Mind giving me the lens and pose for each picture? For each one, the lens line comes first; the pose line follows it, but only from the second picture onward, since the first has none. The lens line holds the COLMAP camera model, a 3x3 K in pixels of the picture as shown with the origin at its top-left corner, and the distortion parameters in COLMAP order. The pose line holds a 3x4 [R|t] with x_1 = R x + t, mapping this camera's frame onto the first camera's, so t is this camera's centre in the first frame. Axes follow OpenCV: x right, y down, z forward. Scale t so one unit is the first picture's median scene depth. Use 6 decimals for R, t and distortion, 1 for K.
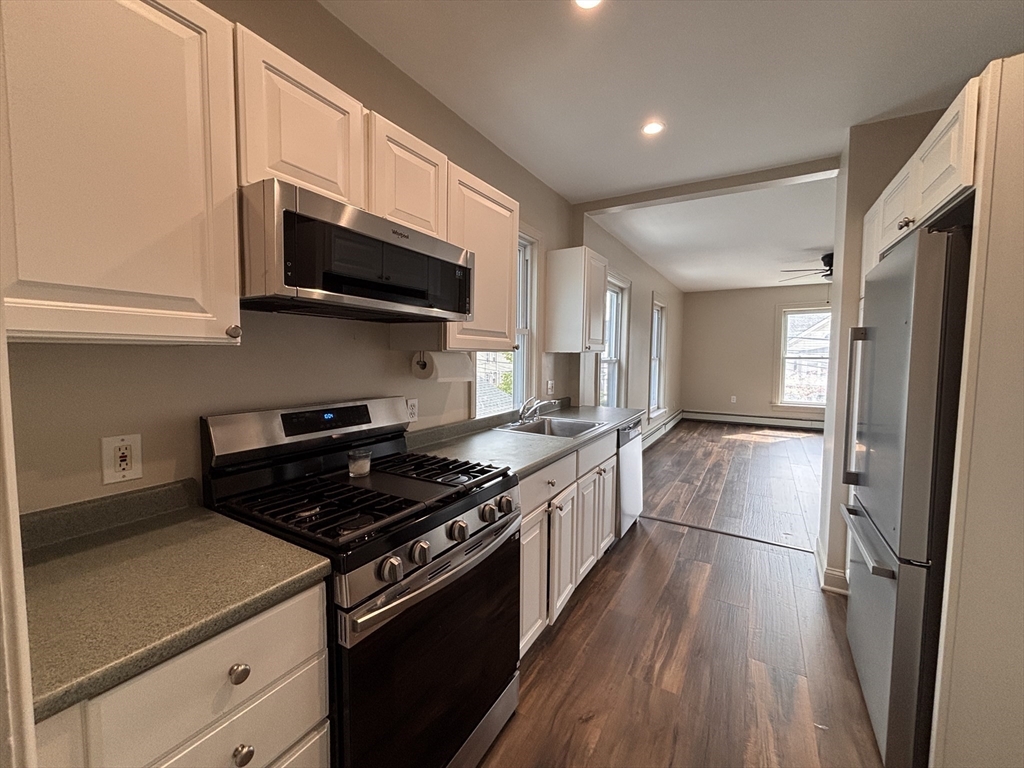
lens RADIAL K [[416.0, 0, 510.2], [0, 416.0, 380.1], [0, 0, 1]] dist [0.012454, -0.000216]
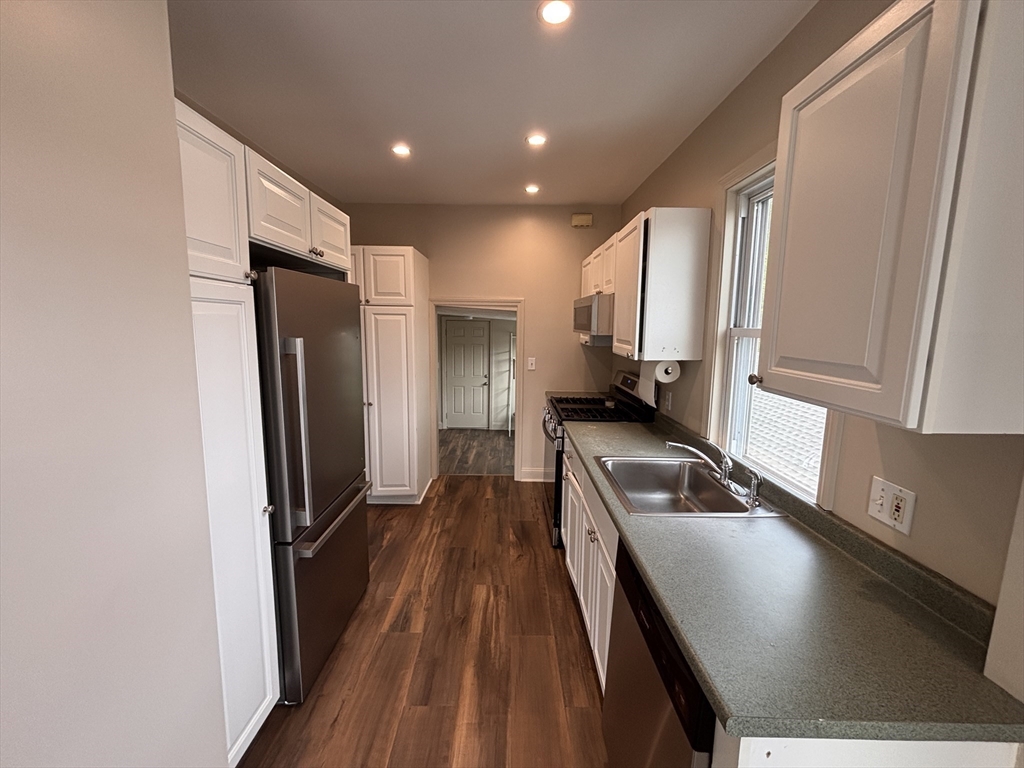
lens RADIAL K [[416.0, 0, 510.2], [0, 416.0, 380.1], [0, 0, 1]] dist [0.012454, -0.000216]
pose [[-0.853384, 0.058328, -0.518009, 0.760742], [-0.046025, 0.981408, 0.186331, -0.182259], [0.519246, 0.182853, -0.834834, 1.618359]]
